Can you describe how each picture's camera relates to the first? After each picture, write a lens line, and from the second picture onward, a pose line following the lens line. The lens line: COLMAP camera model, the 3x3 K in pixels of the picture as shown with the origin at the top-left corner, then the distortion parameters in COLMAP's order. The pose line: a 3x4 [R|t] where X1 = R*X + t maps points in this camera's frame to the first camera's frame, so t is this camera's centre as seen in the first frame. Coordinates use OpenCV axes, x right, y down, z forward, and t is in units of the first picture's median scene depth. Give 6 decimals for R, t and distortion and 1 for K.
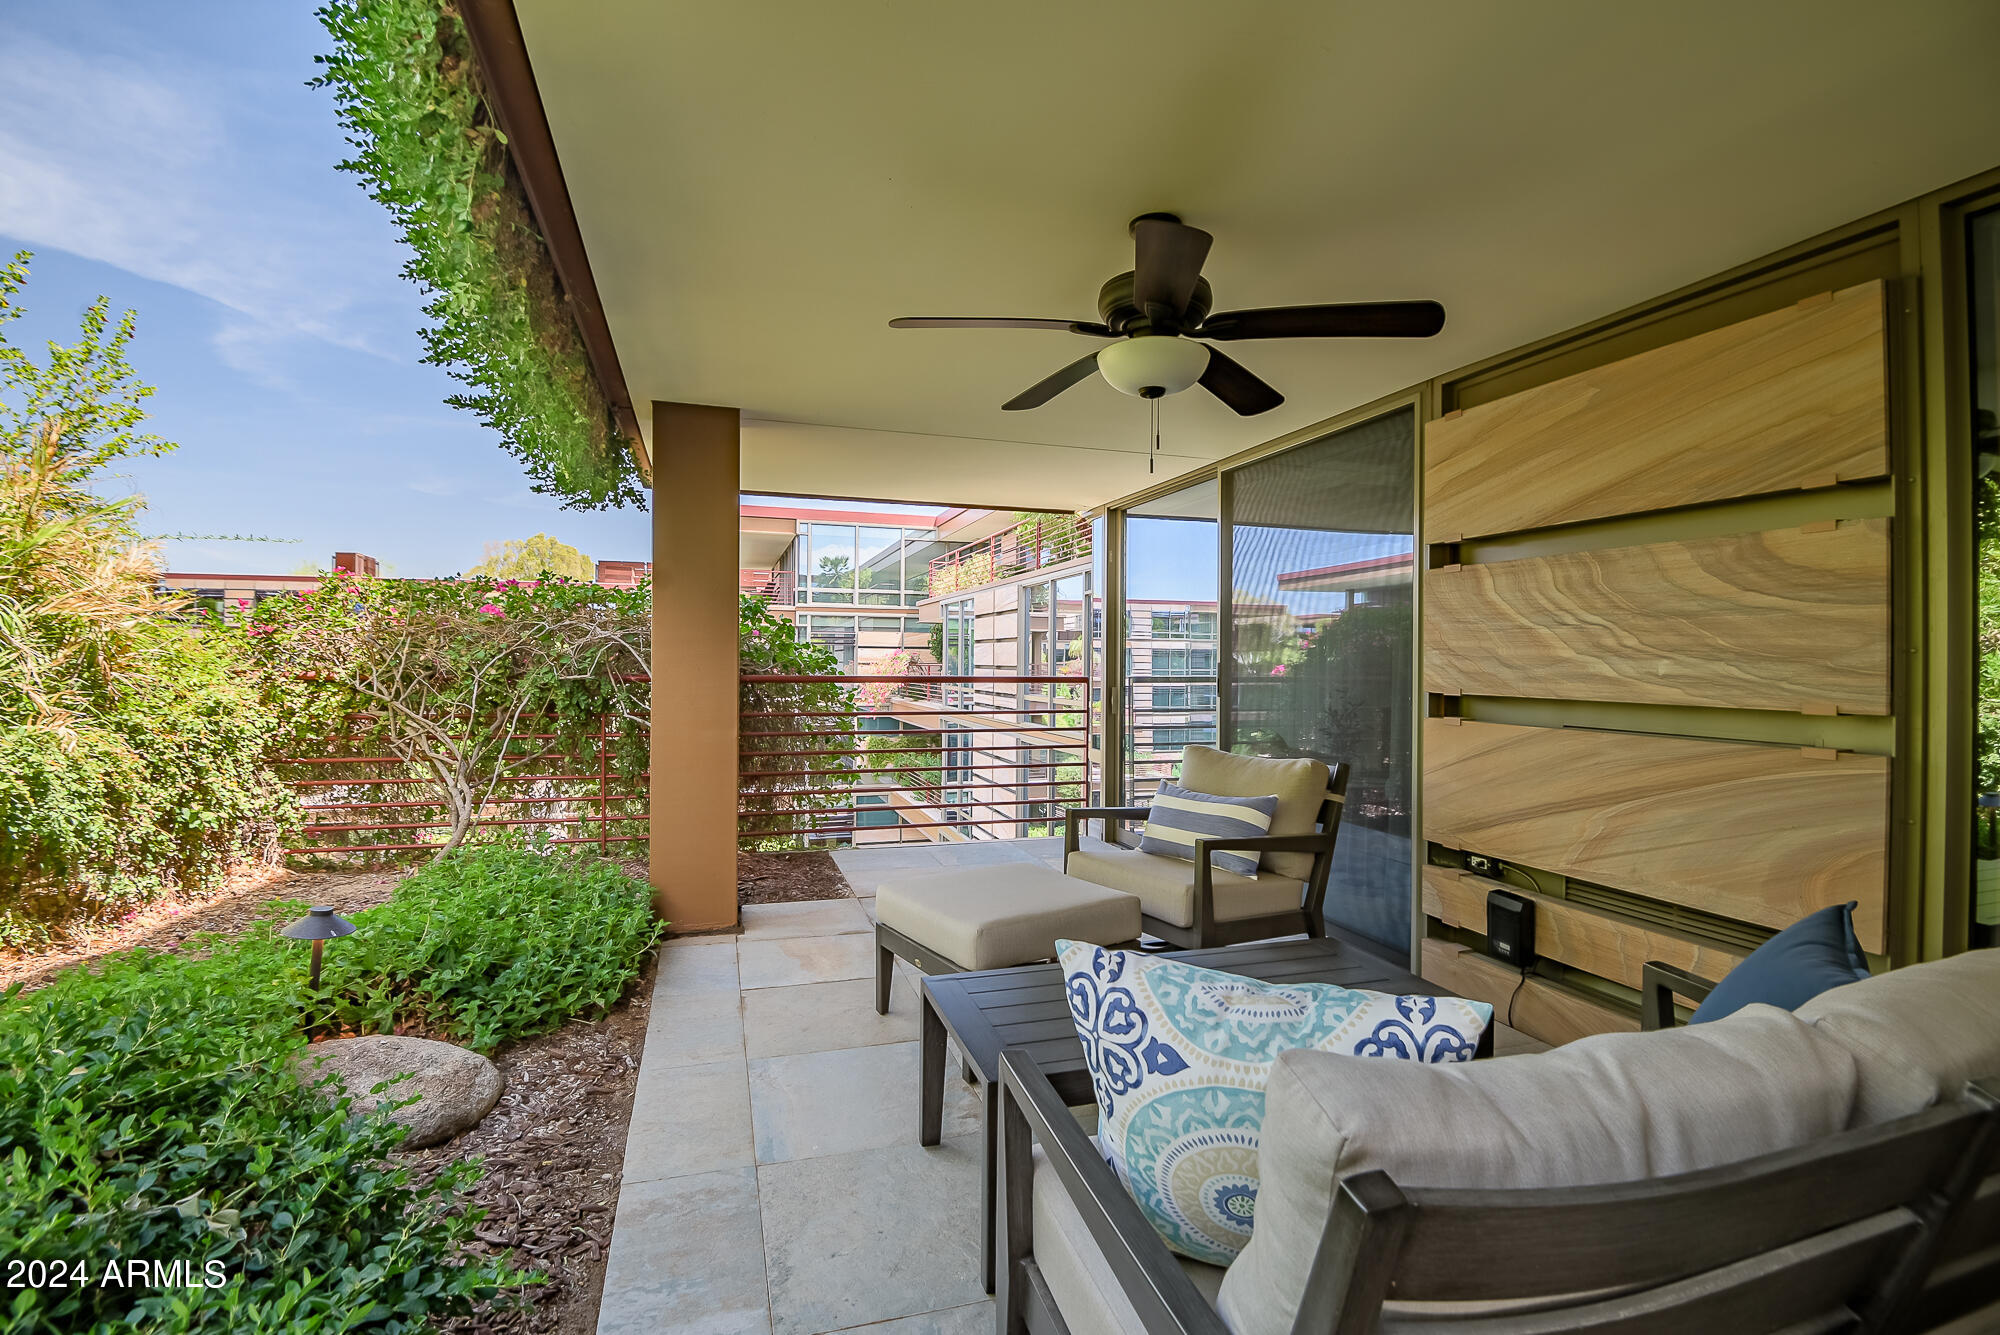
lens RADIAL K [[914.9, 0, 1009.6], [0, 914.9, 664.5], [0, 0, 1]] dist [-0.026395, -0.000276]
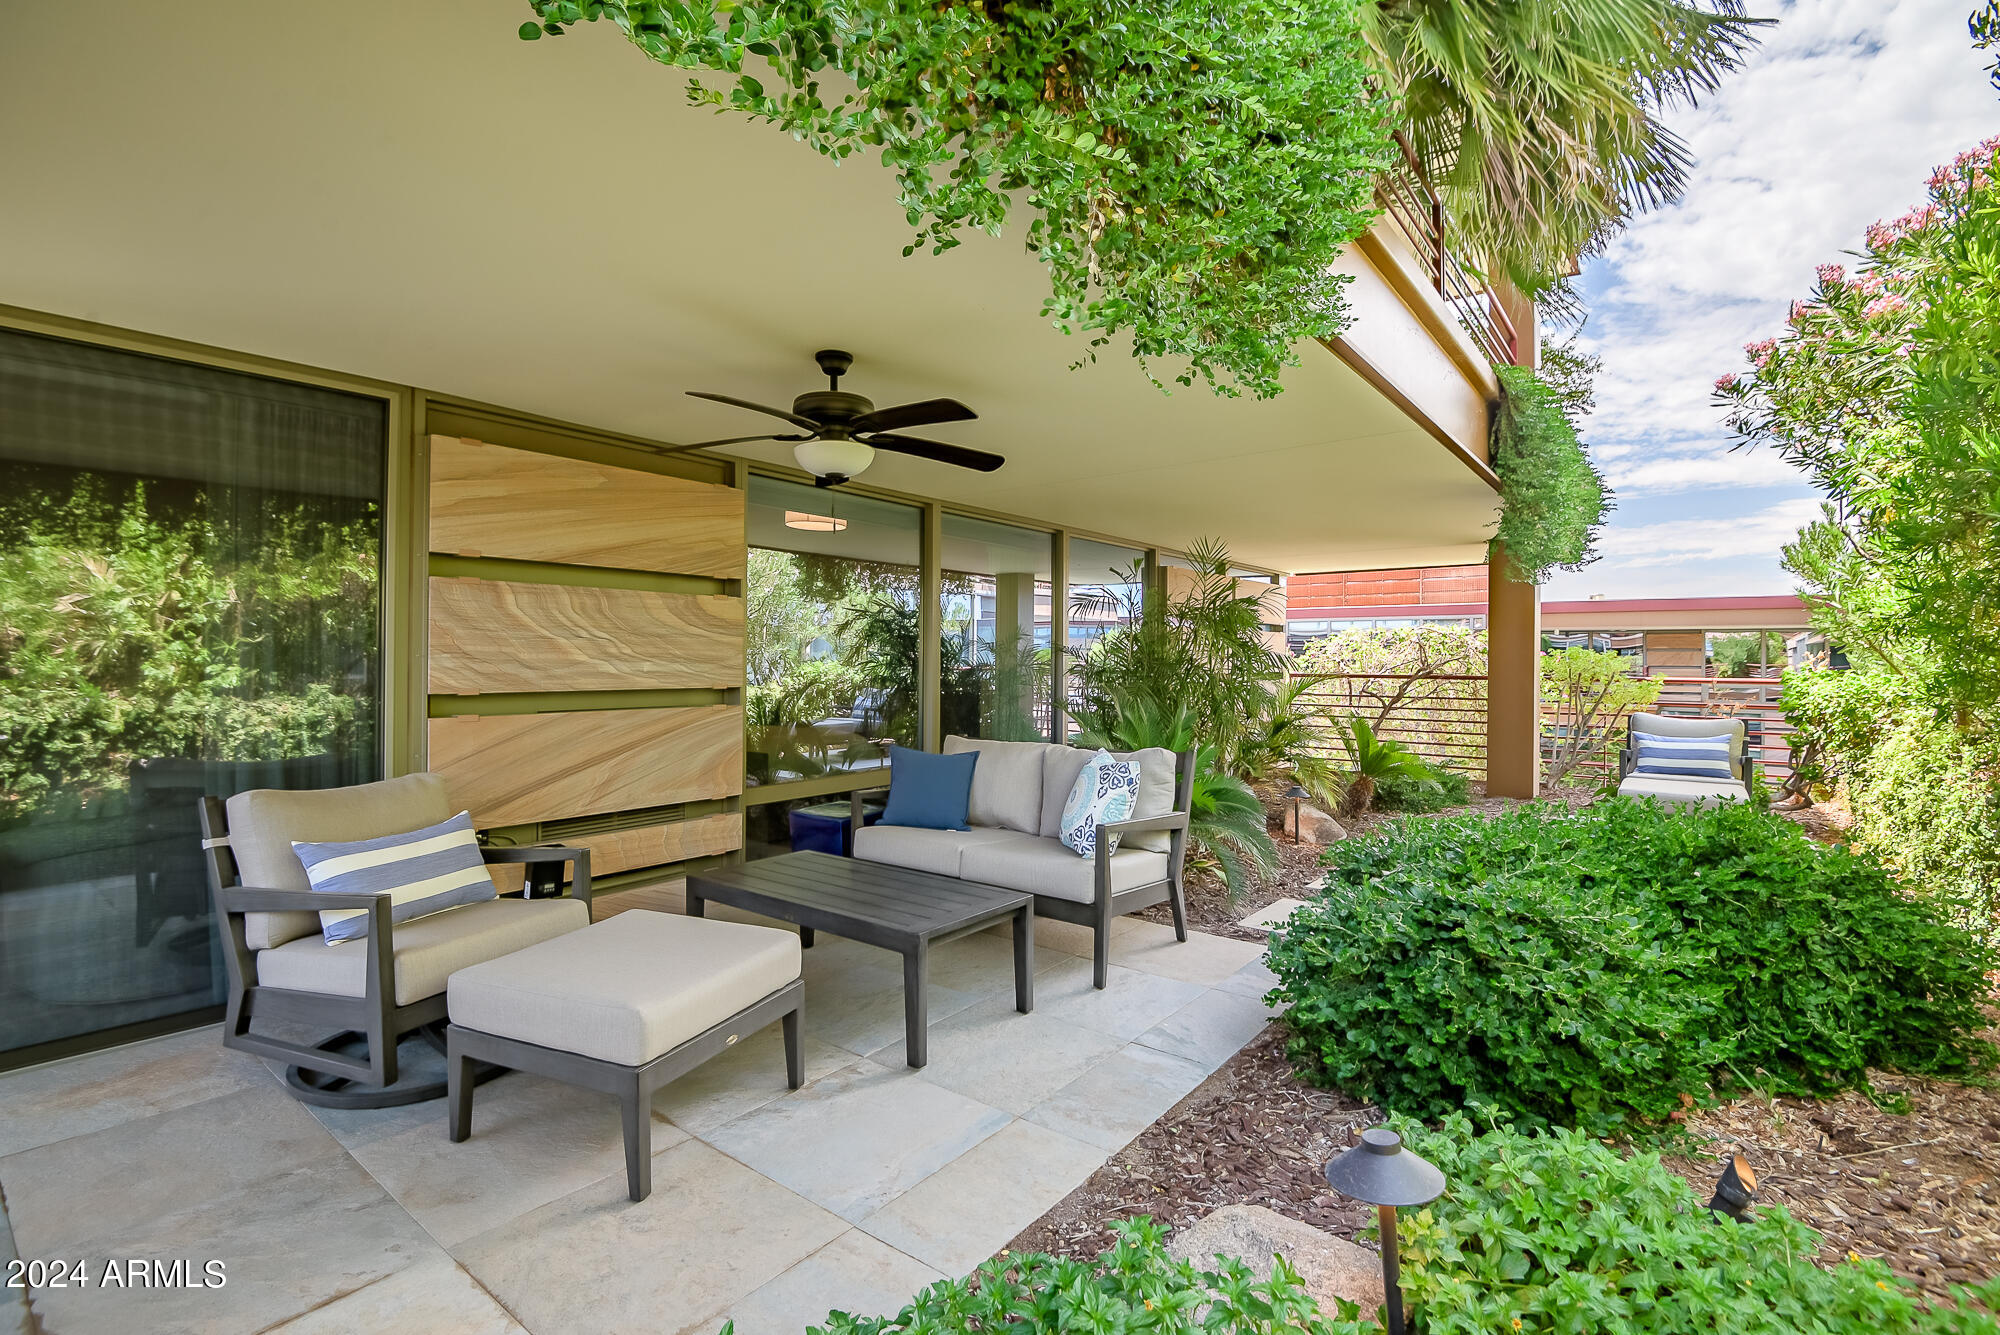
lens RADIAL K [[914.9, 0, 996.8], [0, 914.9, 658.4], [0, 0, 1]] dist [-0.026395, -0.000276]
pose [[-0.563585, -0.009191, 0.826007, -0.826575], [-0.003744, 0.999956, 0.008572, -0.023332], [-0.826050, 0.001739, -0.563594, 1.144722]]
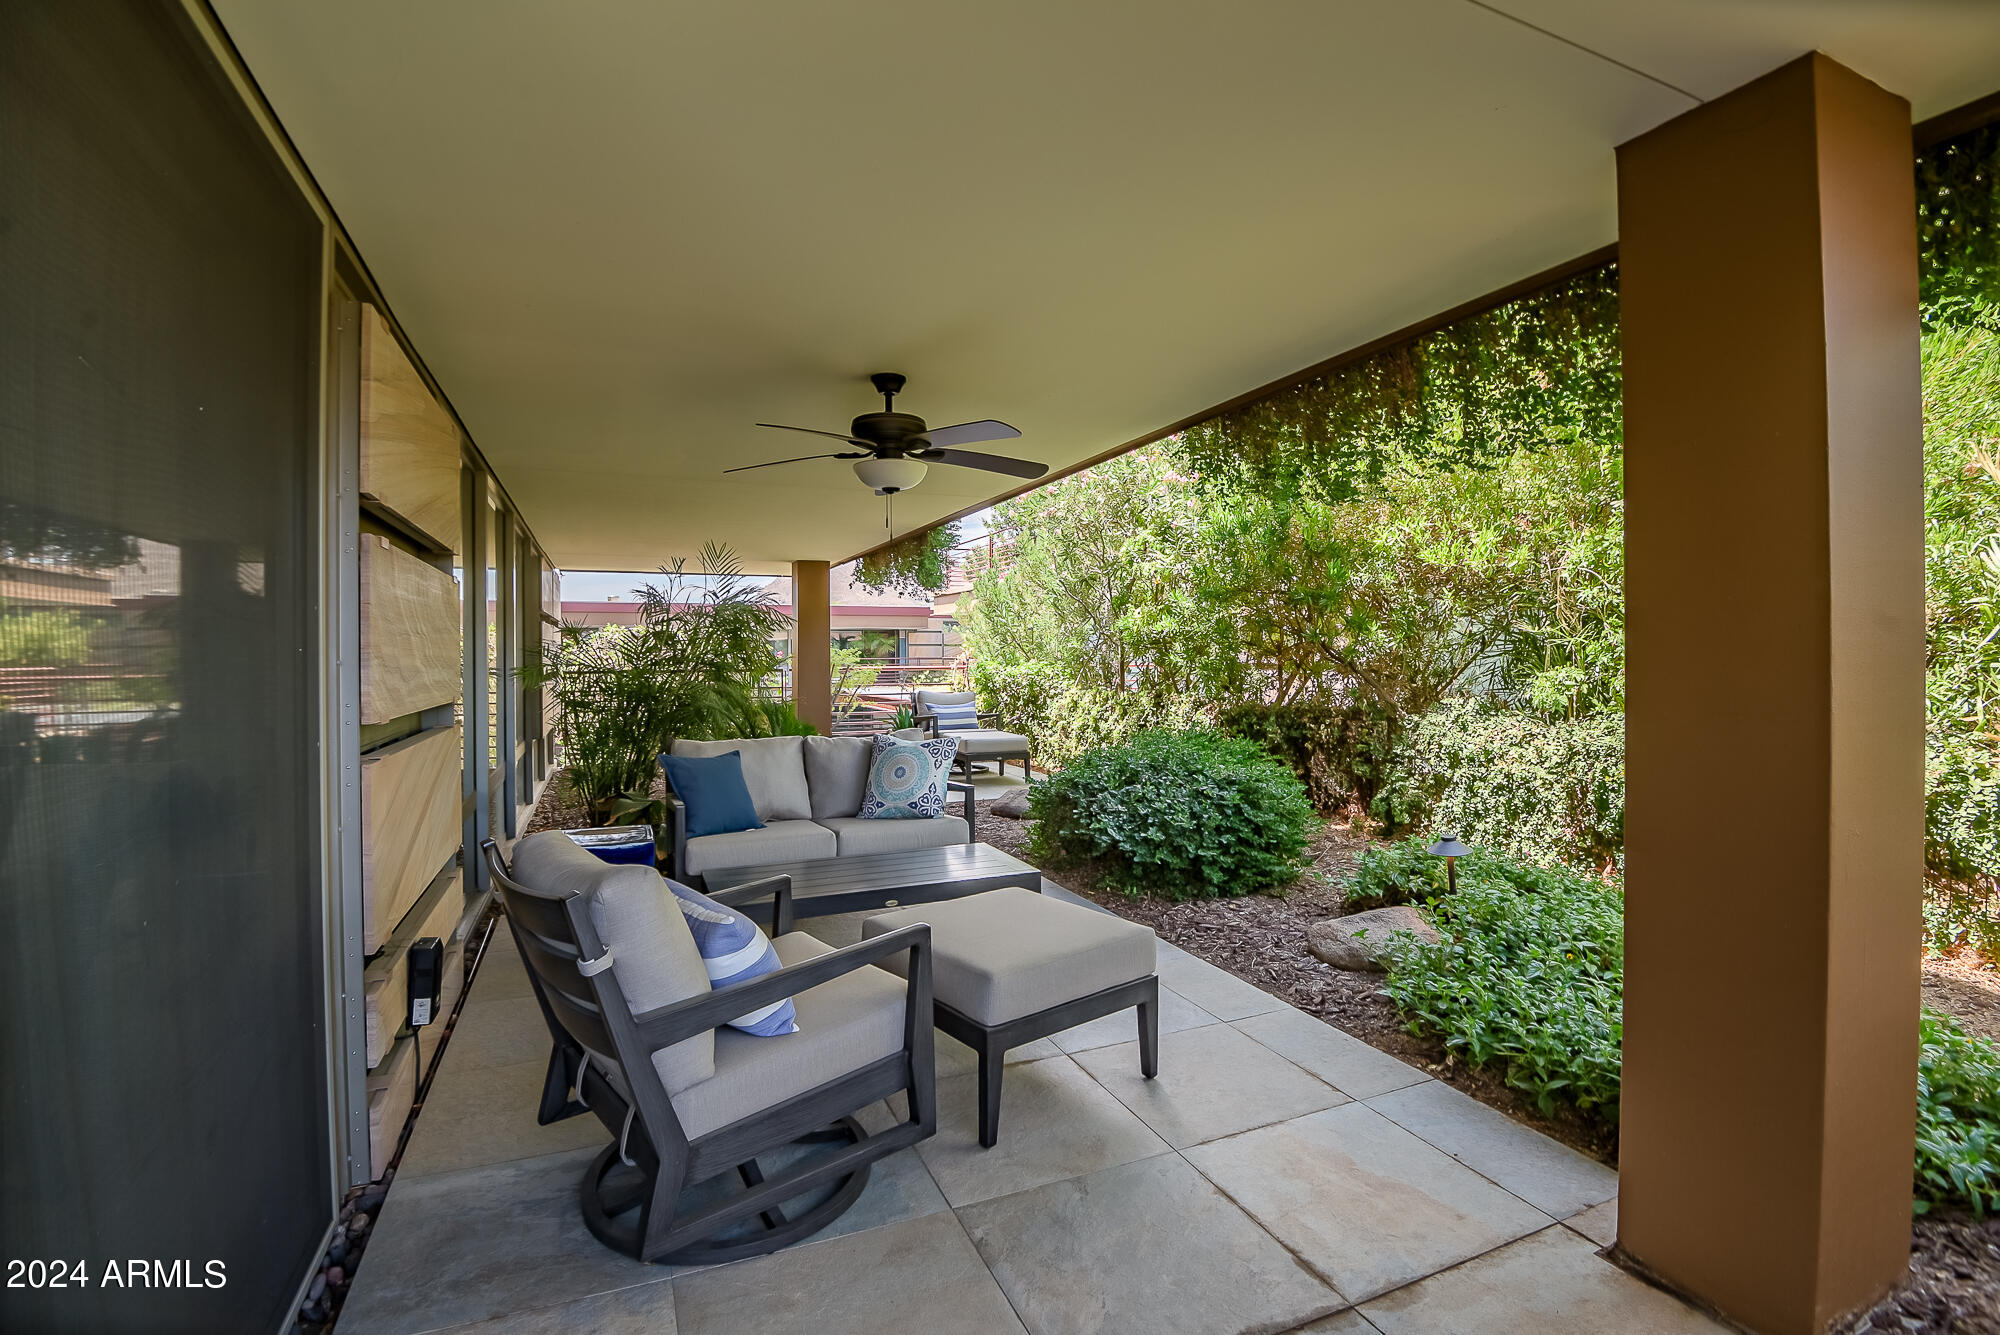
lens RADIAL K [[914.9, 0, 1001.0], [0, 914.9, 660.7], [0, 0, 1]] dist [-0.026395, -0.000276]
pose [[-0.995745, -0.000585, -0.092146, 0.079601], [-0.001844, 0.999906, 0.013576, -0.026379], [0.092130, 0.013688, -0.995653, 1.823748]]
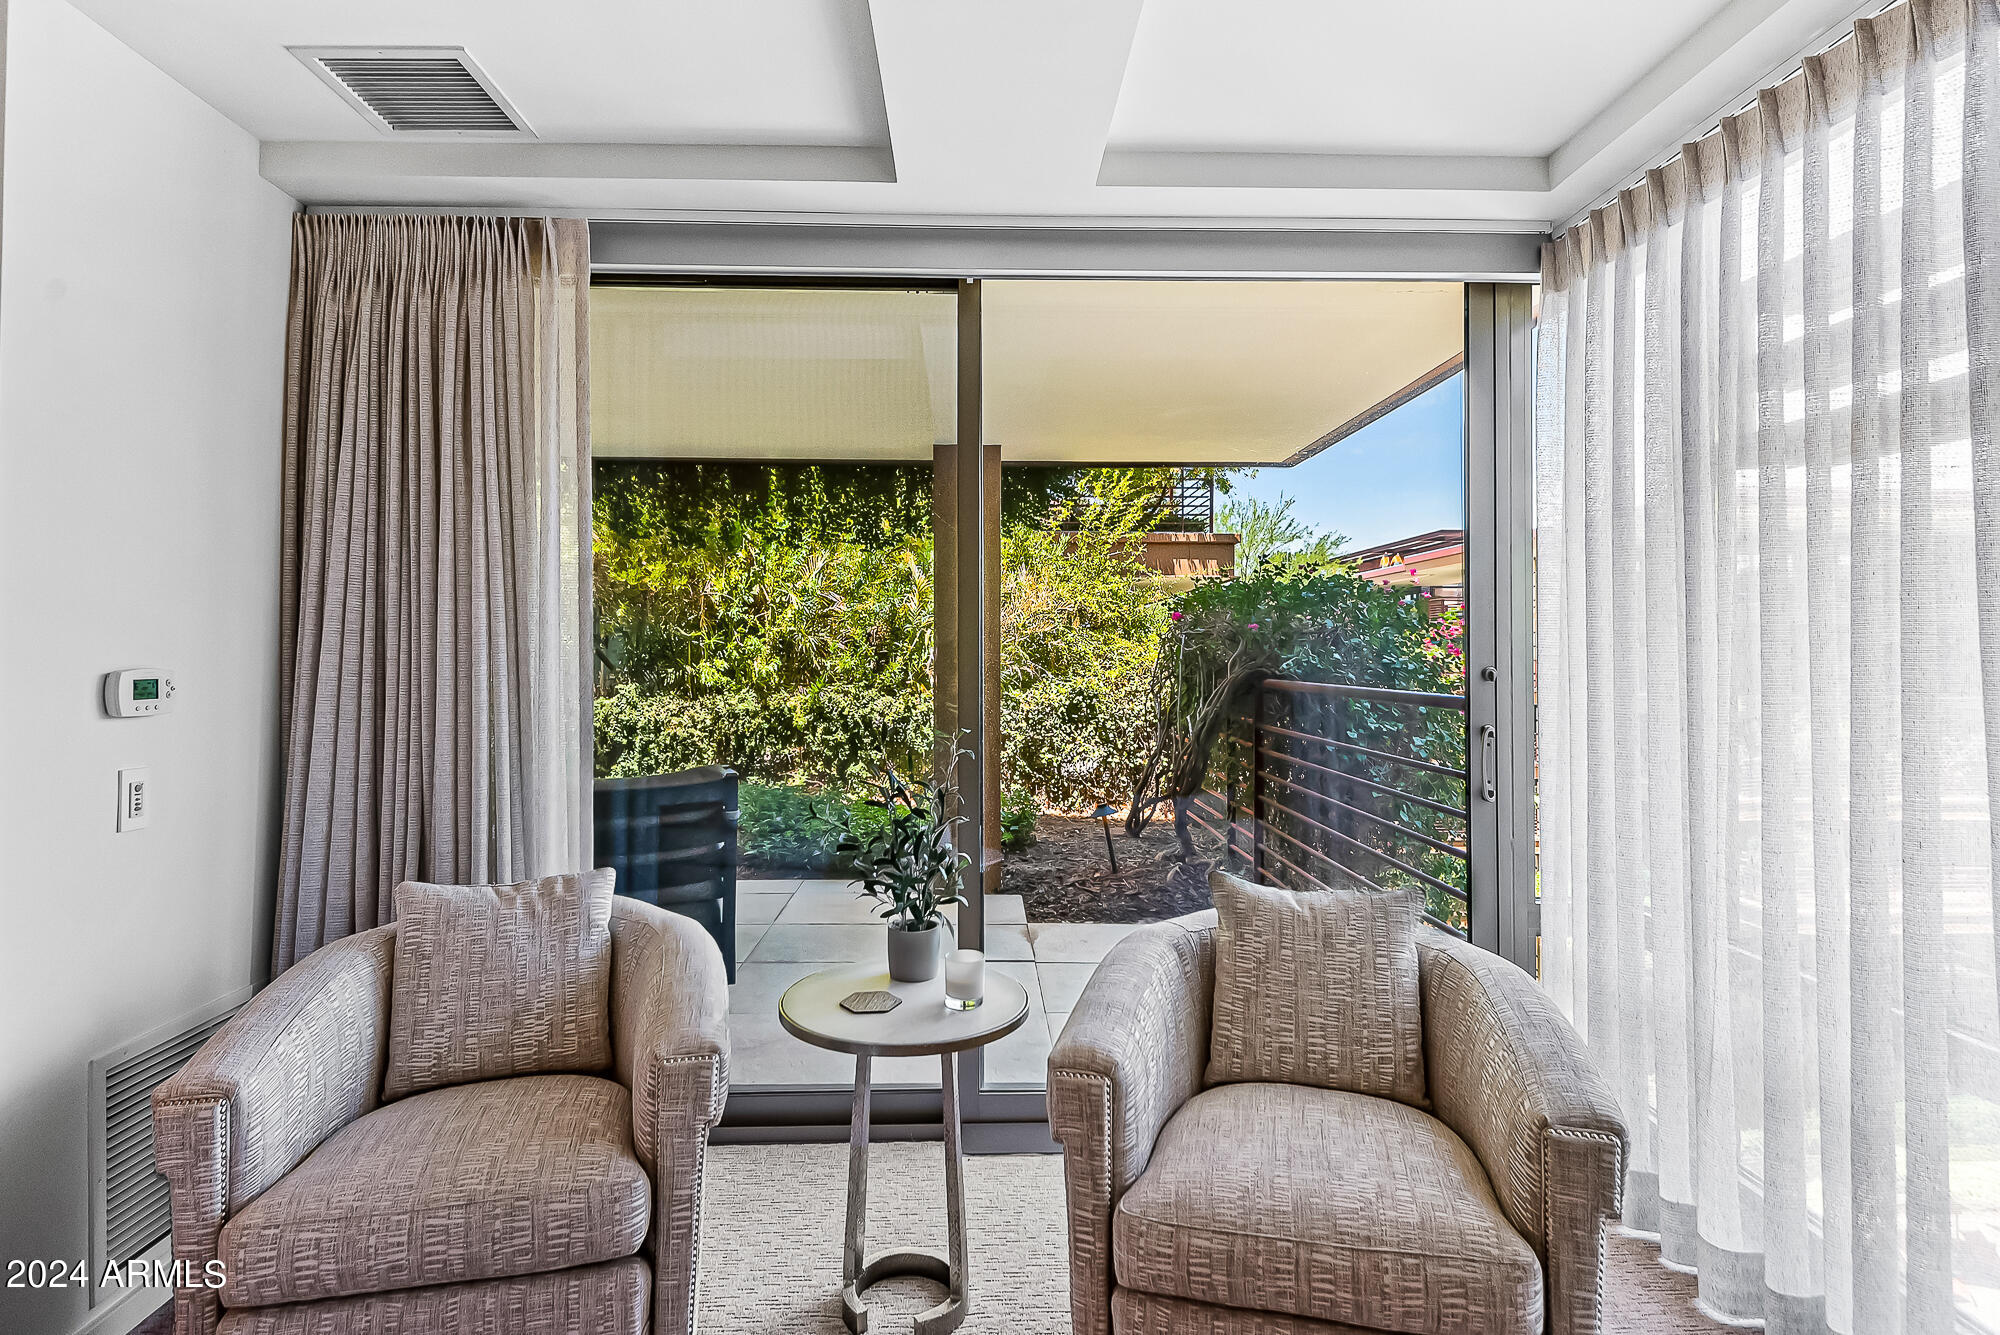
lens RADIAL K [[1044.4, 0, 1002.7], [0, 1044.4, 656.3], [0, 0, 1]] dist [0.000771, 0.000013]
pose [[-0.284929, -0.008438, -0.958511, 1.226025], [-0.003799, 0.999963, -0.007674, 0.008218], [0.958541, 0.001455, -0.284951, 1.851541]]
